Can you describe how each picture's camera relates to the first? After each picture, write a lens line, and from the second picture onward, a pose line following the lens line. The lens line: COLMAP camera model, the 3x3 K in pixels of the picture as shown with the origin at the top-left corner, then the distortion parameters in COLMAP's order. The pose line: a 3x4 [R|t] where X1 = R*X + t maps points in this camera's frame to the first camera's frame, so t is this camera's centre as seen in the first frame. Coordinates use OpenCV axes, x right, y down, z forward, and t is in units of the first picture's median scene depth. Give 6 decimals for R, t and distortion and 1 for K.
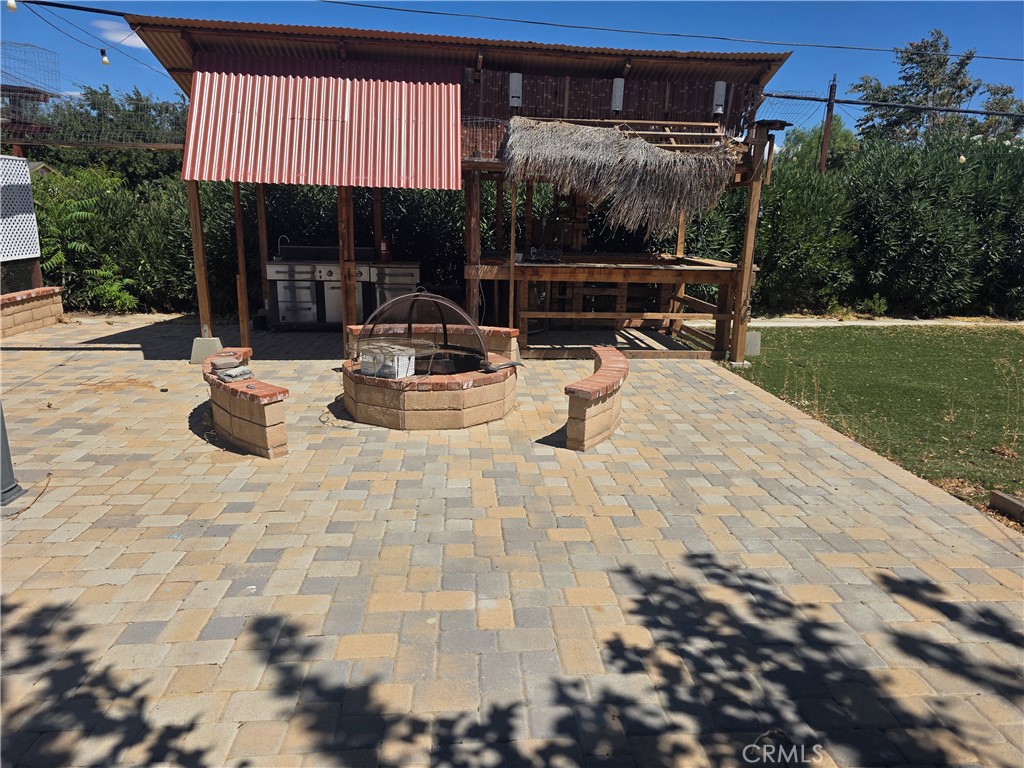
lens RADIAL K [[684.1, 0, 512.0], [0, 684.1, 384.0], [0, 0, 1]] dist [0.059406, -0.047835]
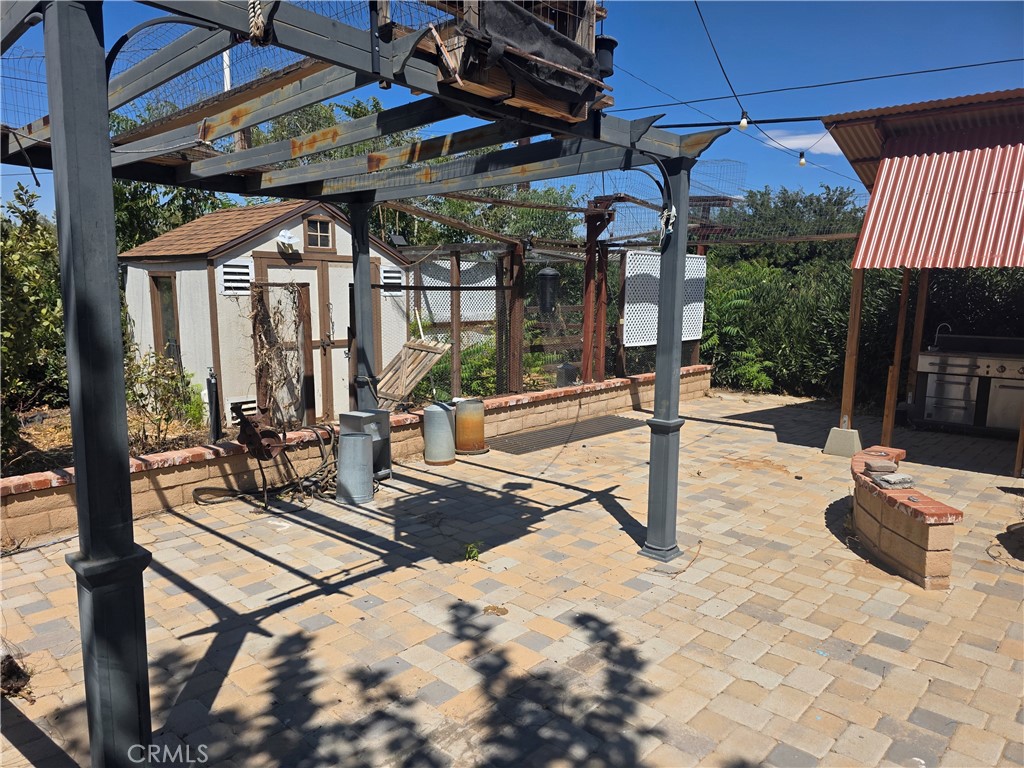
lens RADIAL K [[682.5, 0, 512.8], [0, 682.5, 397.7], [0, 0, 1]] dist [0.071496, -0.084797]
pose [[0.671094, 0.098639, -0.734782, -0.061200], [-0.169580, 0.985257, -0.022619, -0.011638], [0.721717, 0.139784, 0.677927, 0.019130]]
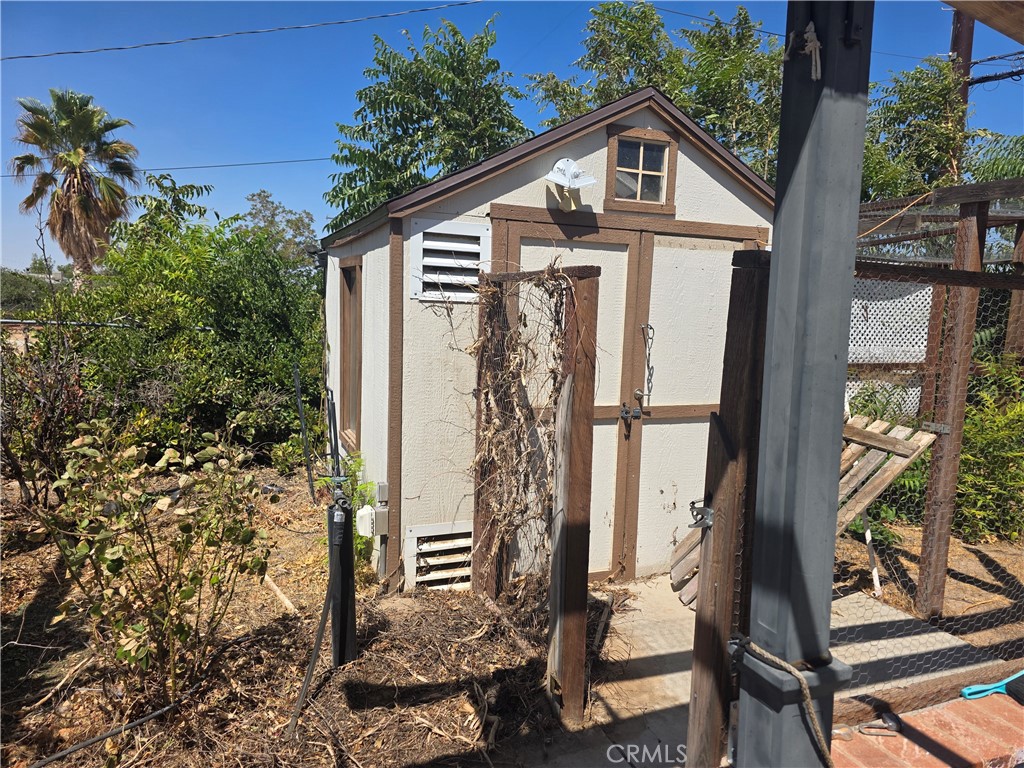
lens RADIAL K [[703.3, 0, 510.0], [0, 703.3, 389.9], [0, 0, 1]] dist [0.089644, -0.096845]
pose [[0.287537, 0.099198, -0.952618, -0.154130], [-0.253833, 0.966948, 0.024073, -0.022671], [0.923521, 0.234885, 0.303214, 0.065136]]
